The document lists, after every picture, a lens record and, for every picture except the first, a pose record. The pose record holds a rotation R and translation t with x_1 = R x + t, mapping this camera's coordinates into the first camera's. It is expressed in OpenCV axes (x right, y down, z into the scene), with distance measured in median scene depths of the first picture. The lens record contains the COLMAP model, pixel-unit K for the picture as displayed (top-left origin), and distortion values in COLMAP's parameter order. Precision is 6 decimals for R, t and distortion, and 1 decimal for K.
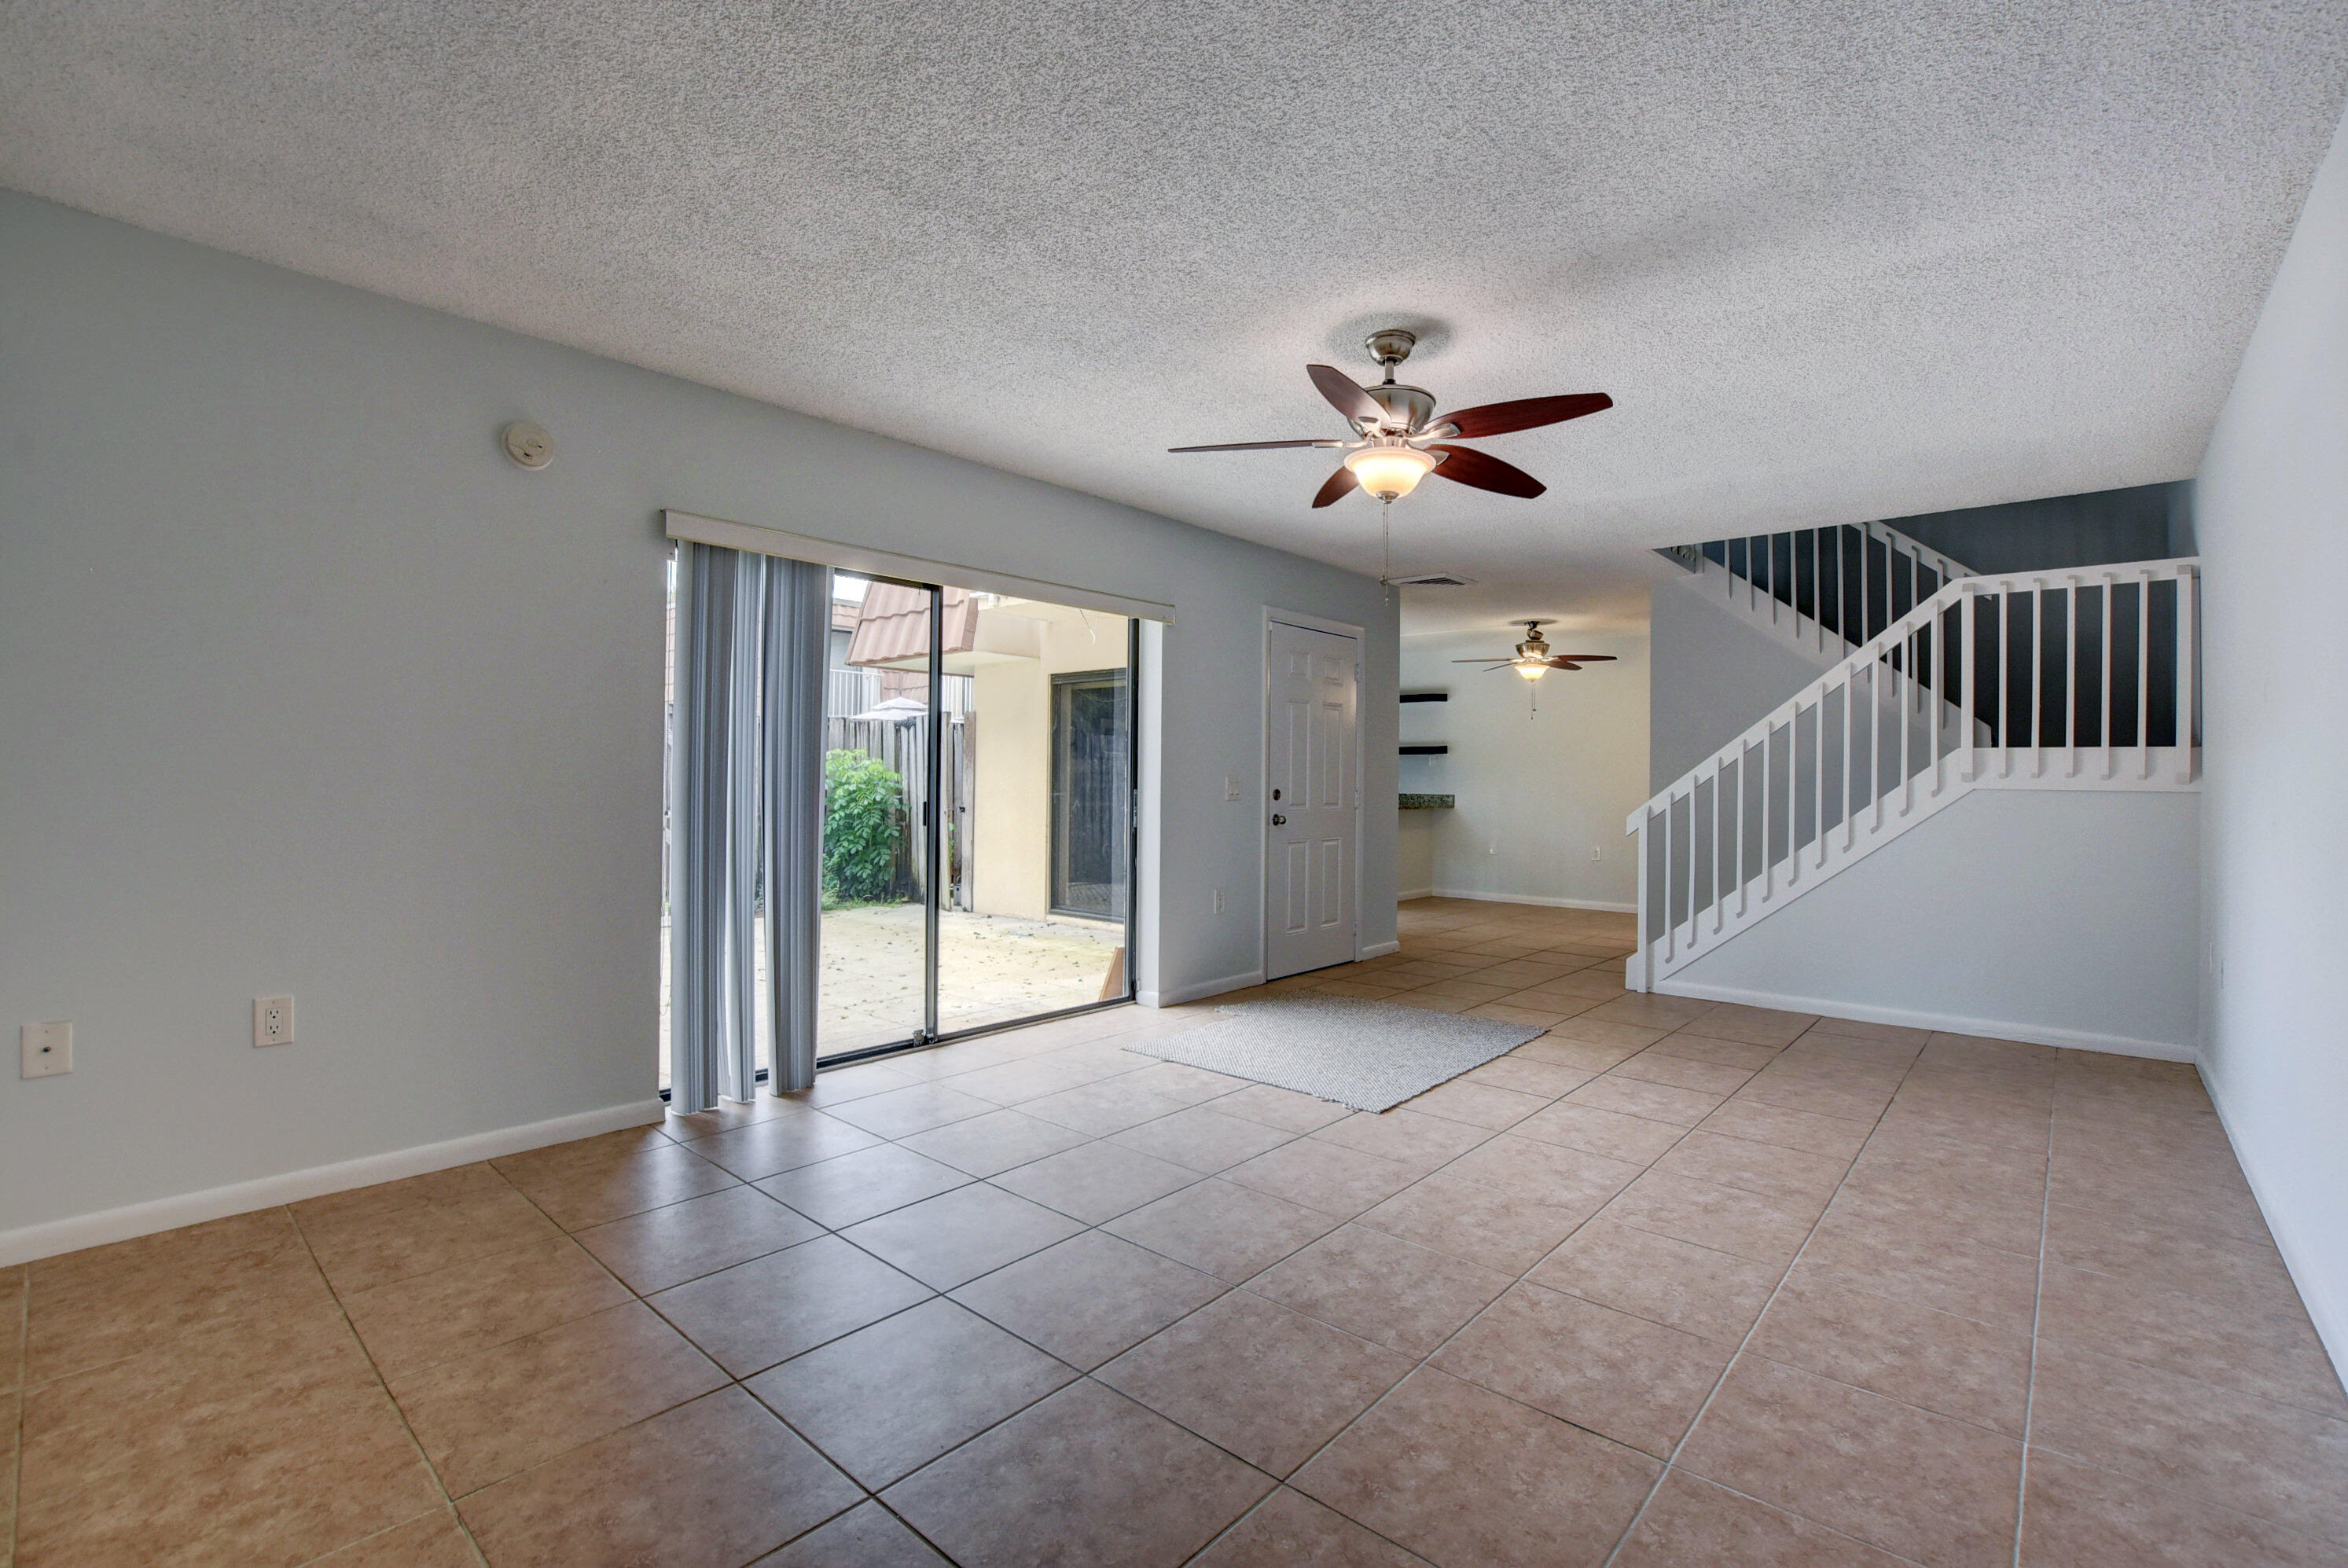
lens RADIAL K [[1046.0, 0, 1187.0], [0, 1046.0, 767.4], [0, 0, 1]] dist [-0.042972, 0.008747]
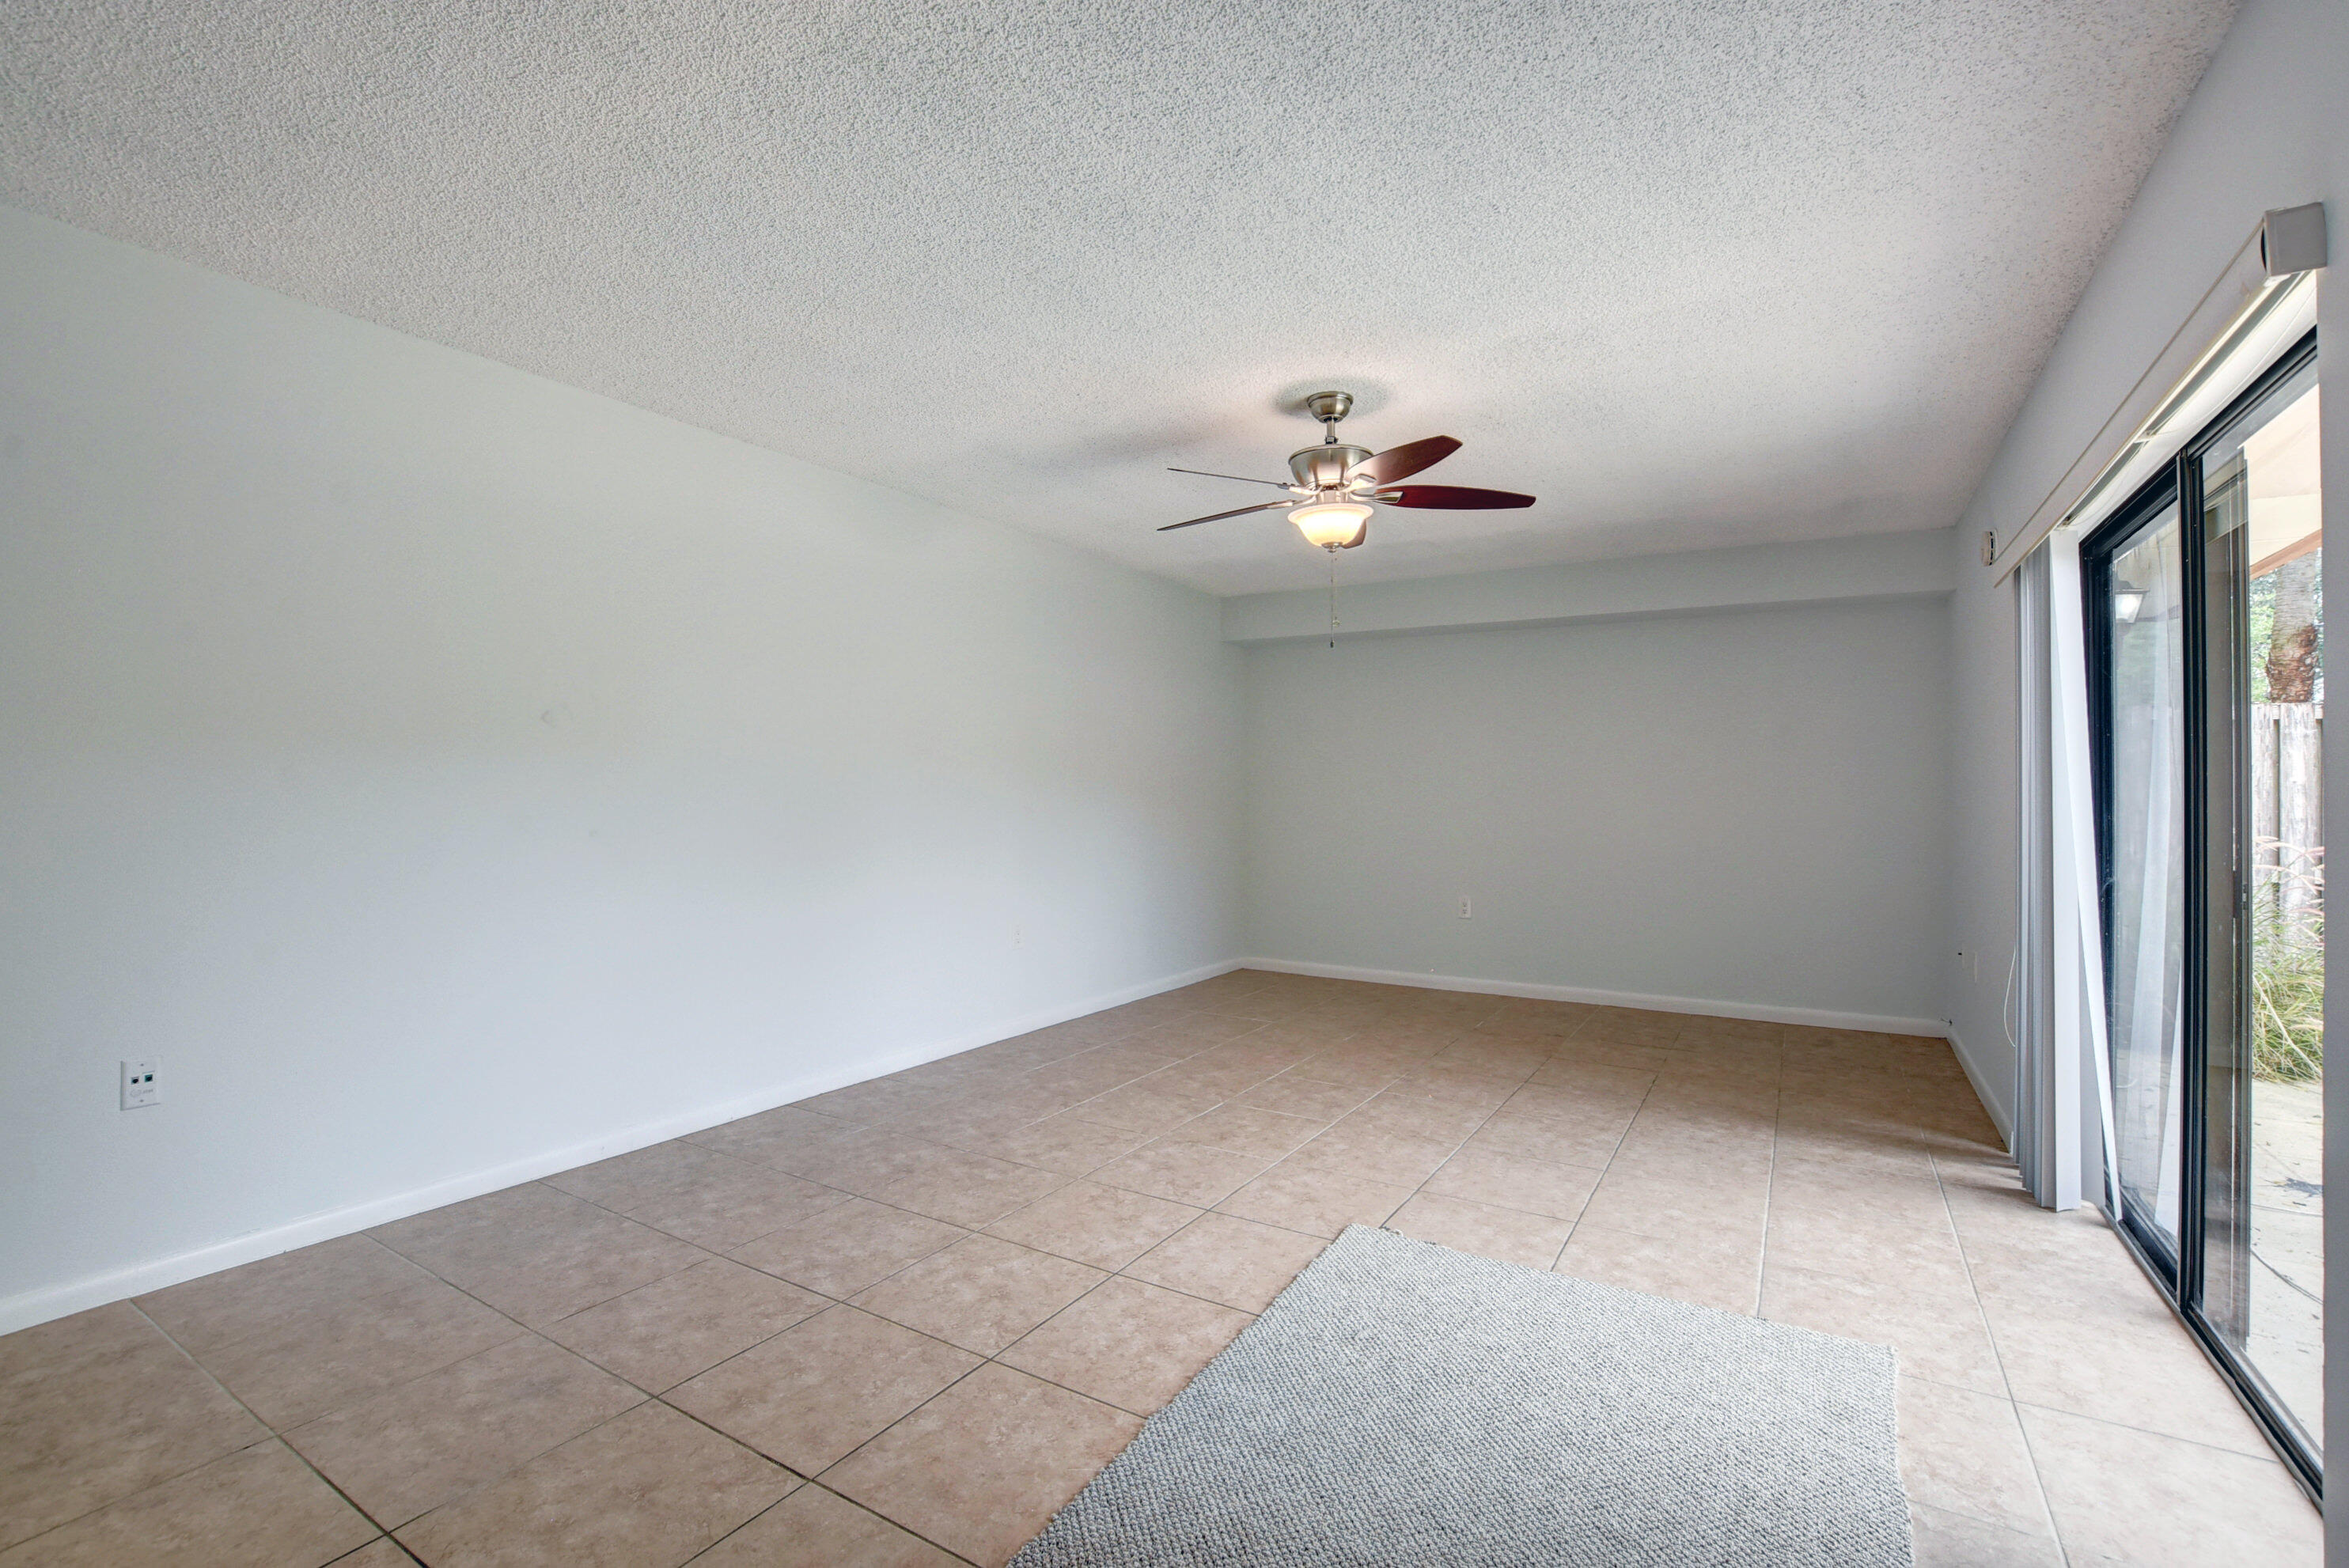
lens RADIAL K [[1038.4, 0, 1188.5], [0, 1038.4, 774.2], [0, 0, 1]] dist [-0.044352, 0.009343]
pose [[-0.984141, -0.019142, -0.176352, 0.563729], [-0.014455, 0.999508, -0.027827, 0.008037], [0.176798, -0.024837, -0.983934, 2.182587]]
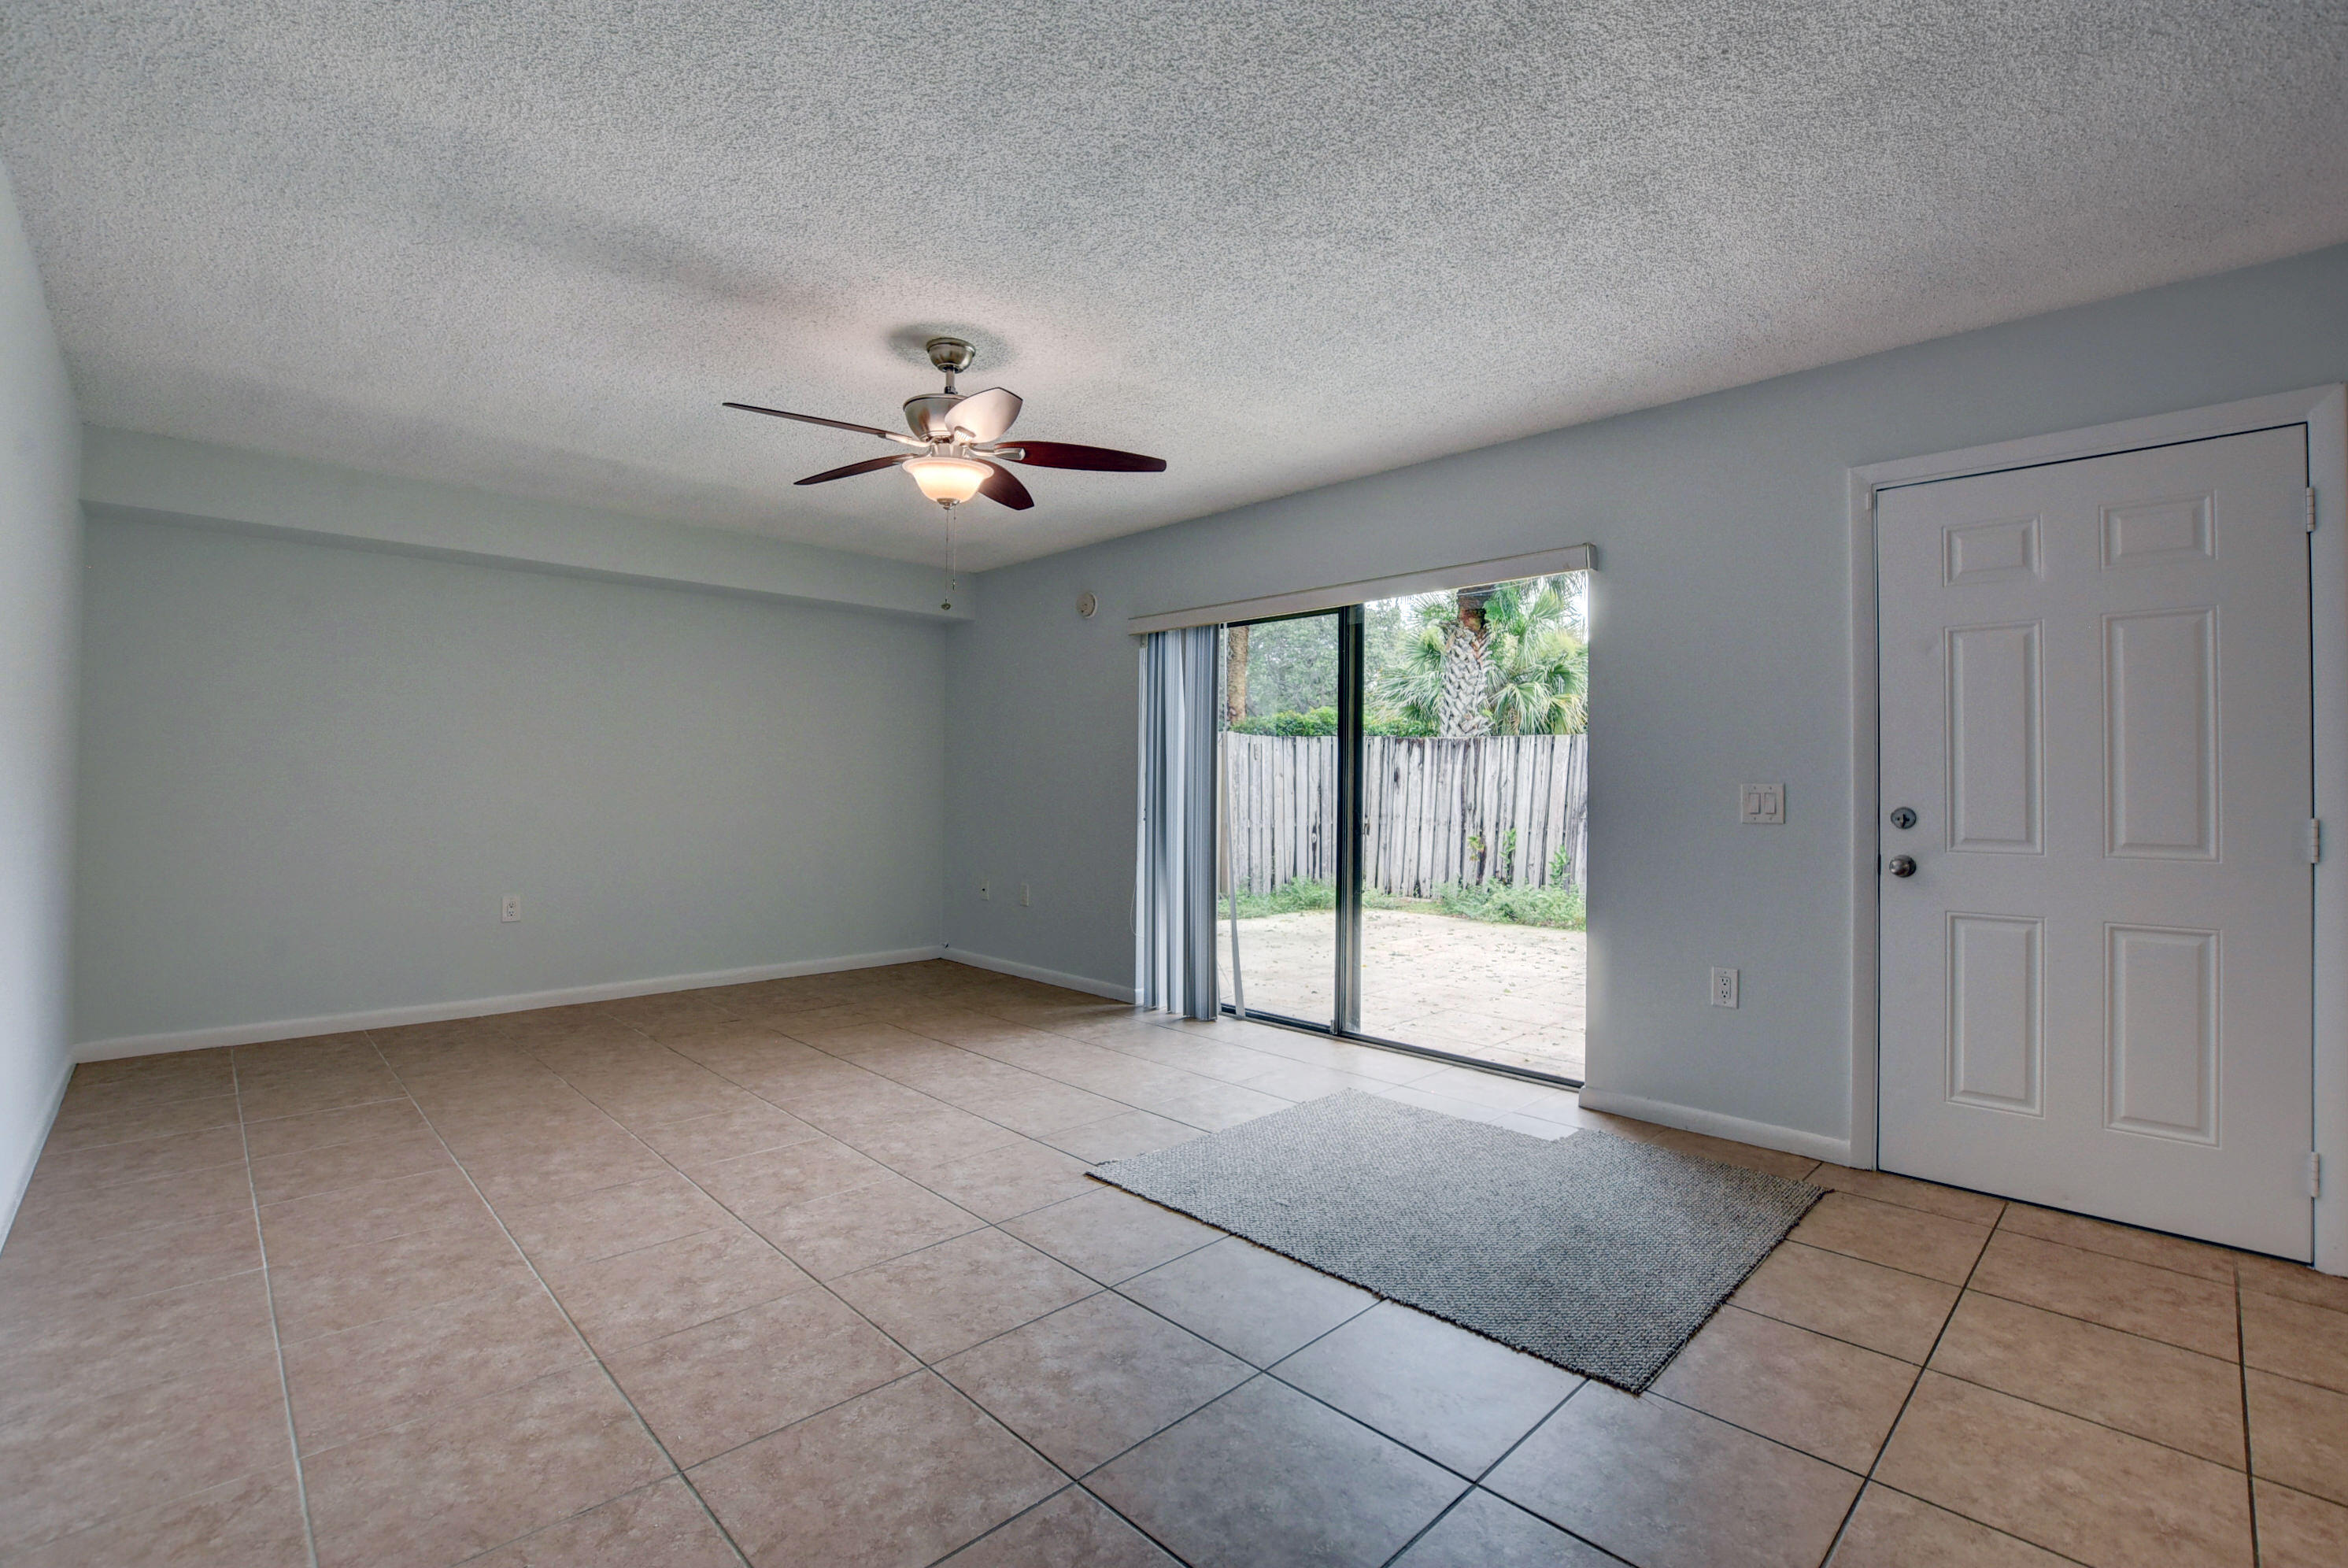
lens RADIAL K [[1038.0, 0, 1187.9], [0, 1038.0, 774.2], [0, 0, 1]] dist [-0.044352, 0.009343]
pose [[-0.071524, -0.020716, -0.997224, 1.266831], [0.002217, 0.999779, -0.020928, 0.028776], [0.997436, -0.003708, -0.071462, 1.410892]]
